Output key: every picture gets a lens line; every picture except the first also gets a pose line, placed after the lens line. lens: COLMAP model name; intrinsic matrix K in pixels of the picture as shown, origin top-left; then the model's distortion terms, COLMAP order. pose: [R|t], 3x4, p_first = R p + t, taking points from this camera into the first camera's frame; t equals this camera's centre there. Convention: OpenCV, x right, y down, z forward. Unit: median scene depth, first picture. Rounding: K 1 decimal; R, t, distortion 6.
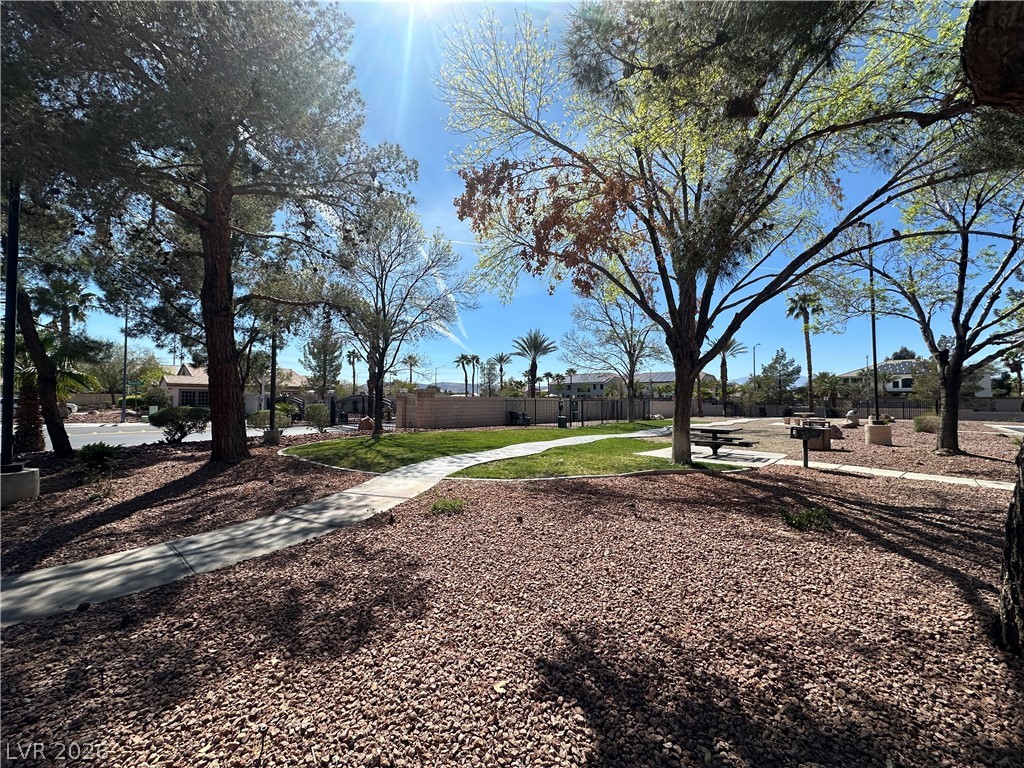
lens RADIAL K [[414.0, 0, 513.7], [0, 414.0, 384.0], [0, 0, 1]] dist [-0.000876, -0.000039]
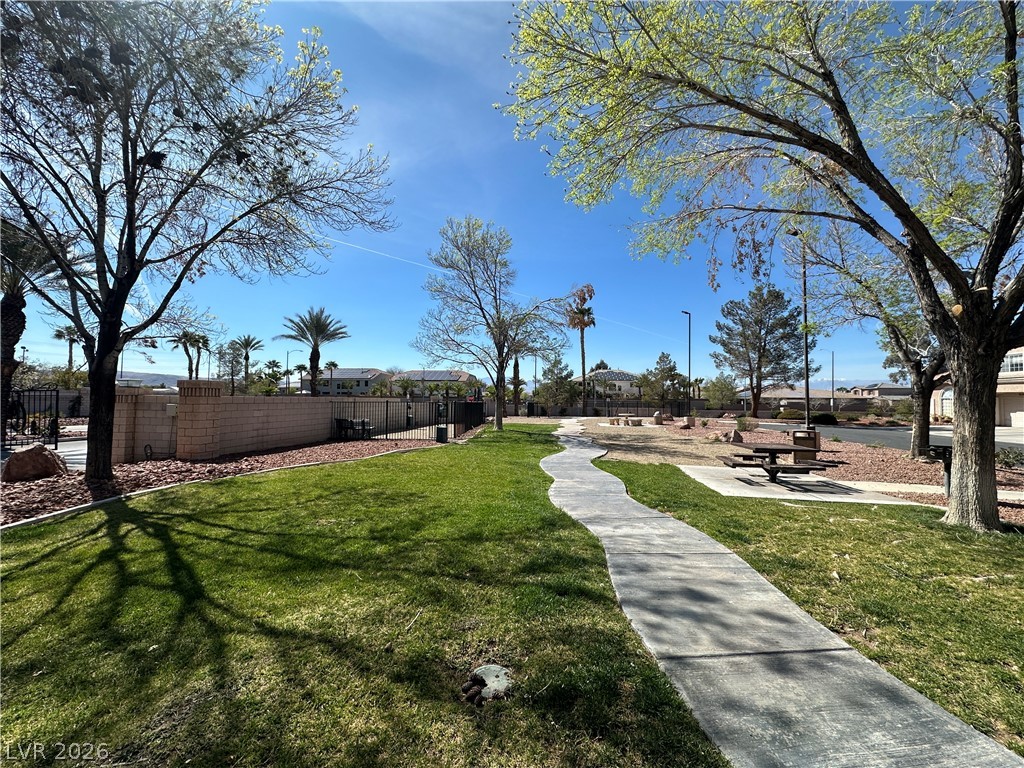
lens RADIAL K [[414.0, 0, 510.1], [0, 414.0, 384.0], [0, 0, 1]] dist [-0.000876, -0.000039]
pose [[0.827325, 0.027617, 0.561045, -0.074935], [-0.031244, 0.999507, -0.003126, 0.001714], [-0.560855, -0.014943, 0.827780, 0.153678]]
